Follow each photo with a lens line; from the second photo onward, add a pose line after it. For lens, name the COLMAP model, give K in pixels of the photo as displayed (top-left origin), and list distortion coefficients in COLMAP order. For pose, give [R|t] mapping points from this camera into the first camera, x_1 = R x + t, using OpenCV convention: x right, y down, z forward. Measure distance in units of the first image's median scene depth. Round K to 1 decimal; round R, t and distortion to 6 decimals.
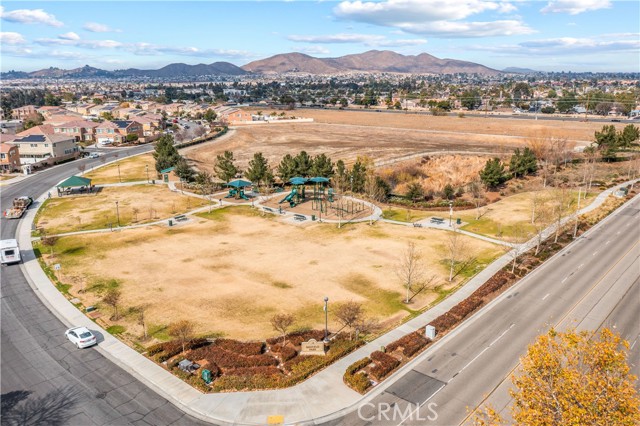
lens RADIAL K [[515.3, 0, 320.0], [0, 515.3, 213.0], [0, 0, 1]] dist [-0.005465, 0.002966]
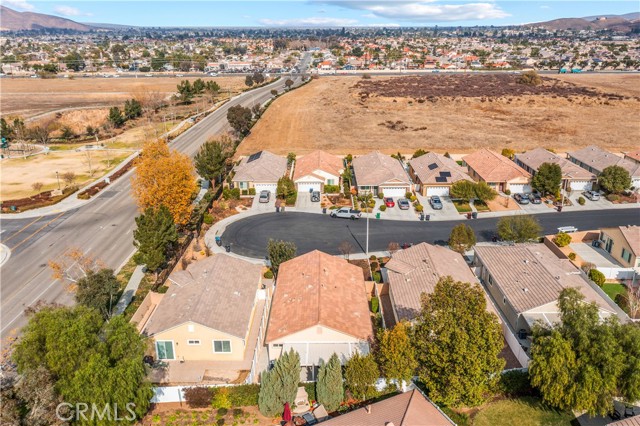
lens RADIAL K [[515.3, 0, 320.0], [0, 515.3, 213.0], [0, 0, 1]] dist [-0.005465, 0.002966]
pose [[0.750358, -0.215984, 0.624751, -0.149793], [0.165033, 0.976396, 0.139340, 0.058613], [-0.640100, -0.001450, 0.768290, -0.378666]]
